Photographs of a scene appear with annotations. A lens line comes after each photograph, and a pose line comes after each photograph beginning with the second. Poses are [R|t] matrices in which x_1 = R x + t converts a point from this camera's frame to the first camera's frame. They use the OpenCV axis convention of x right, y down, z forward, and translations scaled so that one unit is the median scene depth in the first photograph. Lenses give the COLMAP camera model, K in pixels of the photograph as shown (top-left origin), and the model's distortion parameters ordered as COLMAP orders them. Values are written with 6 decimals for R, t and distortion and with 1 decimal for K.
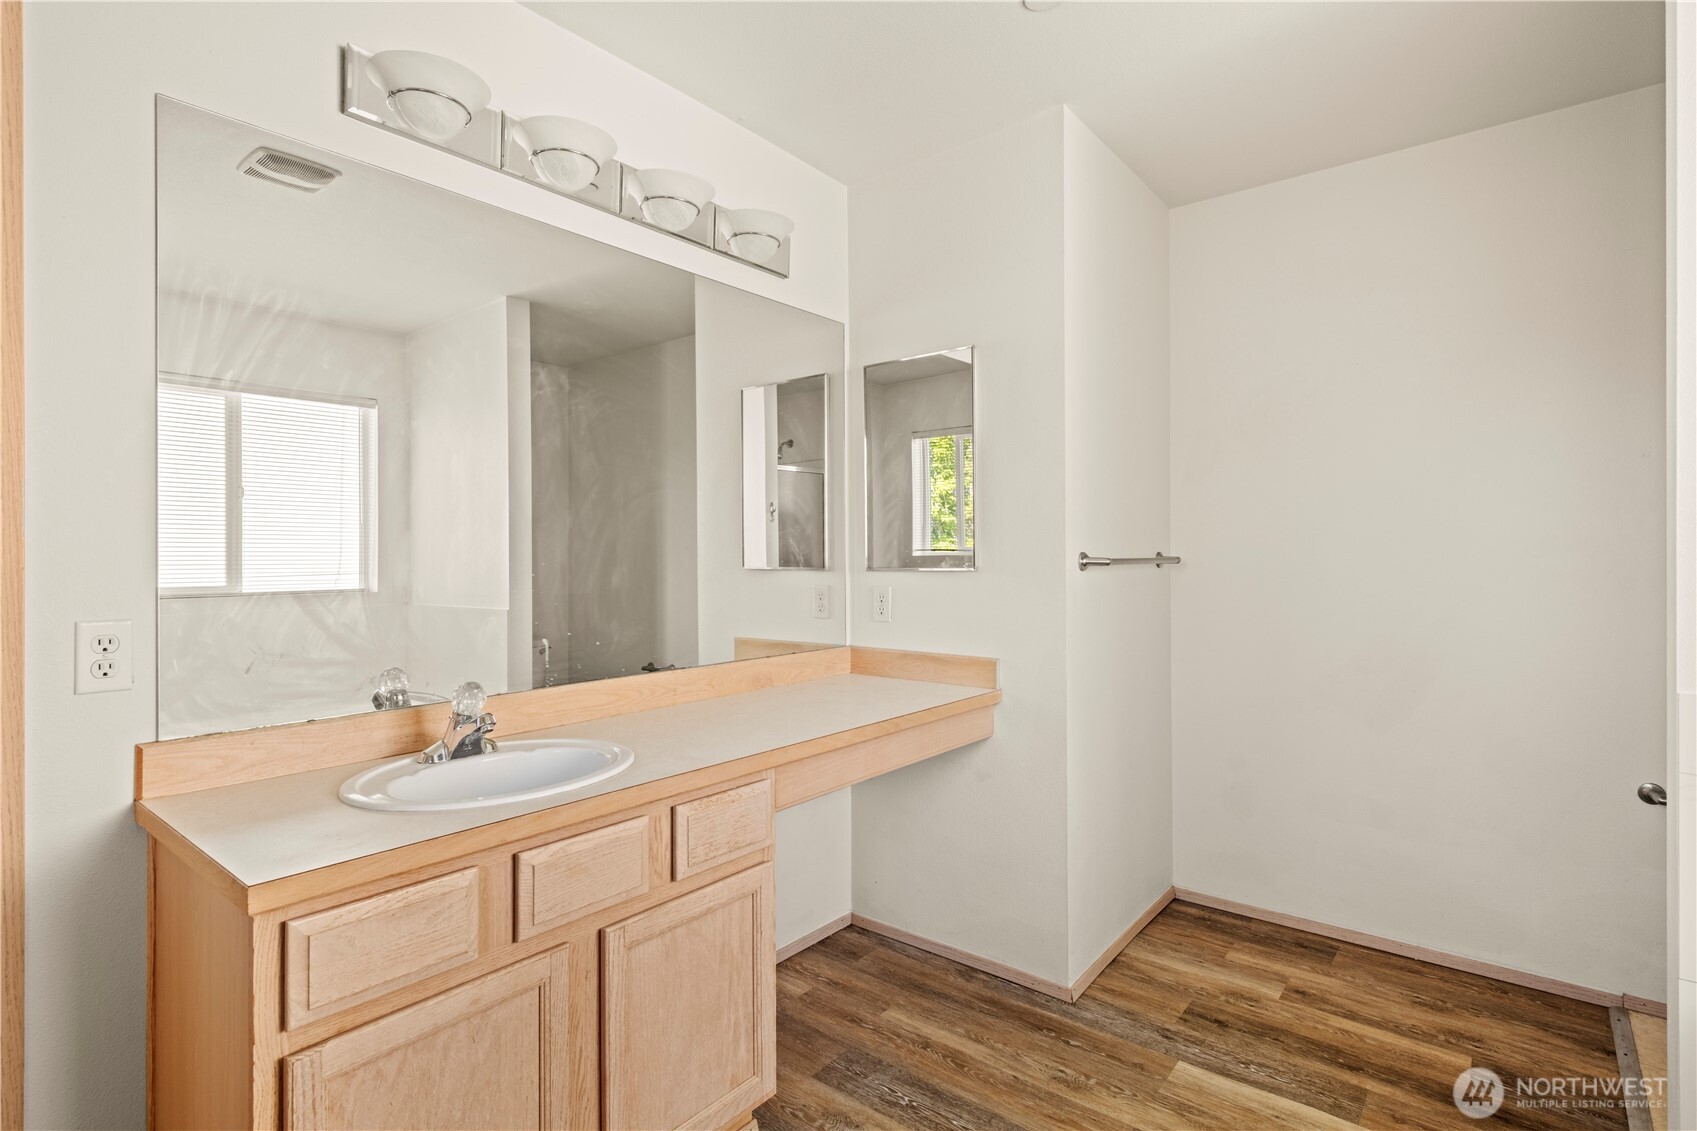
lens RADIAL K [[842.7, 0, 844.0], [0, 842.7, 556.8], [0, 0, 1]] dist [0.002187, -0.004831]
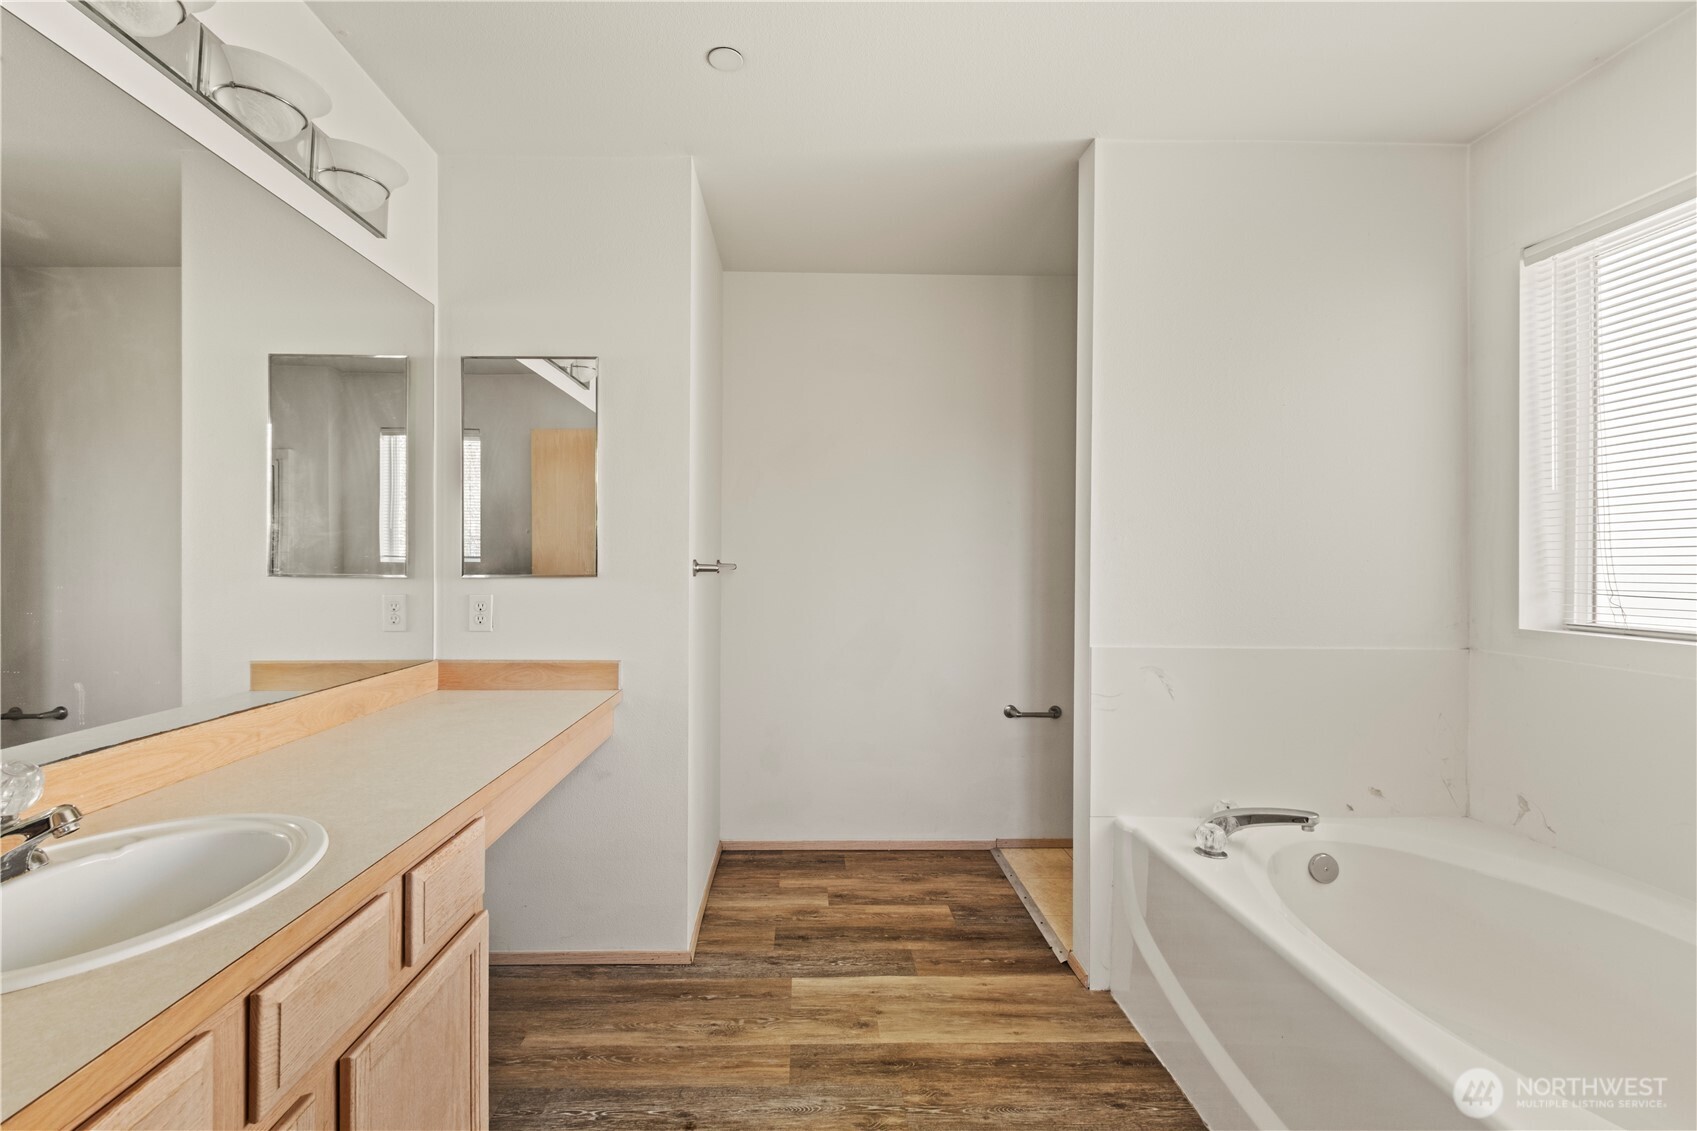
lens RADIAL K [[744.1, 0, 845.2], [0, 744.1, 563.4], [0, 0, 1]] dist [0.001891, -0.005820]
pose [[0.755716, 0.004510, 0.654884, -0.228955], [-0.004096, 0.999989, -0.002160, 0.001142], [-0.654886, -0.001050, 0.755727, 0.126613]]
